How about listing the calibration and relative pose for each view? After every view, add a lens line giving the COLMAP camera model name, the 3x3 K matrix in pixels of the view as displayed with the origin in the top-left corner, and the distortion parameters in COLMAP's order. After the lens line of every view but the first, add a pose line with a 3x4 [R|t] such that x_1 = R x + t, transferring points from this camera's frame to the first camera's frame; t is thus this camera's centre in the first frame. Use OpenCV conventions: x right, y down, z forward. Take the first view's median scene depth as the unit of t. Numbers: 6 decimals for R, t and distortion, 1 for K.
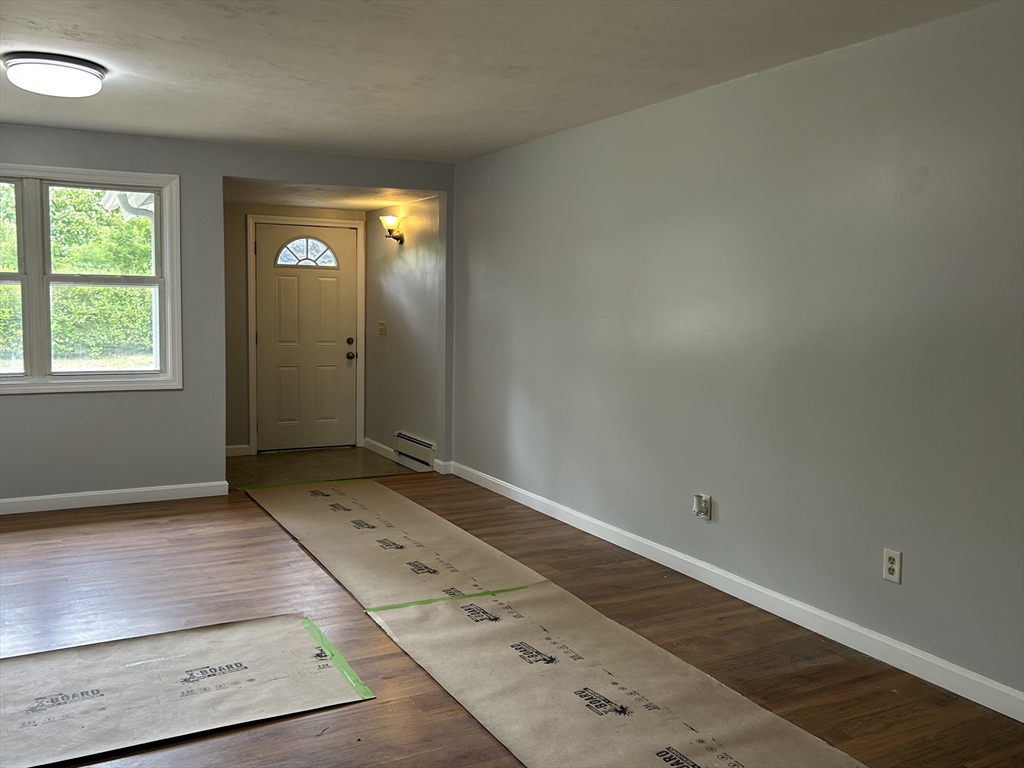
lens RADIAL K [[916.9, 0, 512.0], [0, 916.9, 384.0], [0, 0, 1]] dist [0.084921, -0.096502]
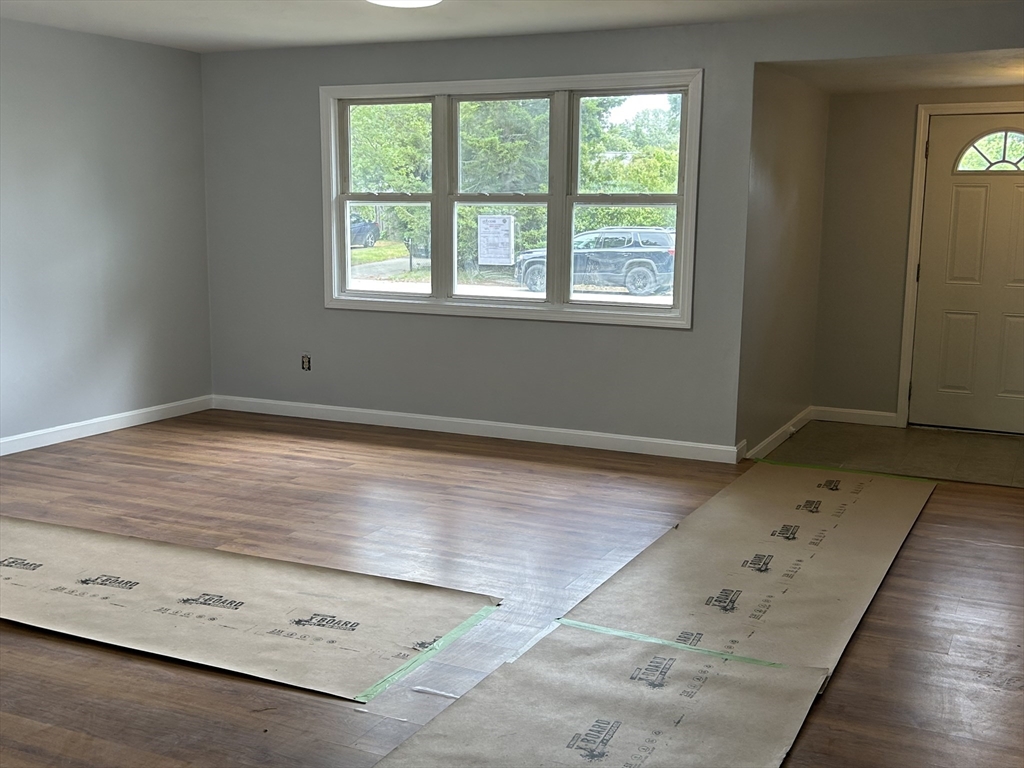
lens RADIAL K [[1132.9, 0, 509.9], [0, 1132.9, 386.4], [0, 0, 1]] dist [0.150574, -0.378528]
pose [[0.588715, 0.120566, -0.799298, 0.396979], [-0.076554, 0.992686, 0.093352, -0.028214], [0.804707, 0.006232, 0.593639, 0.270892]]
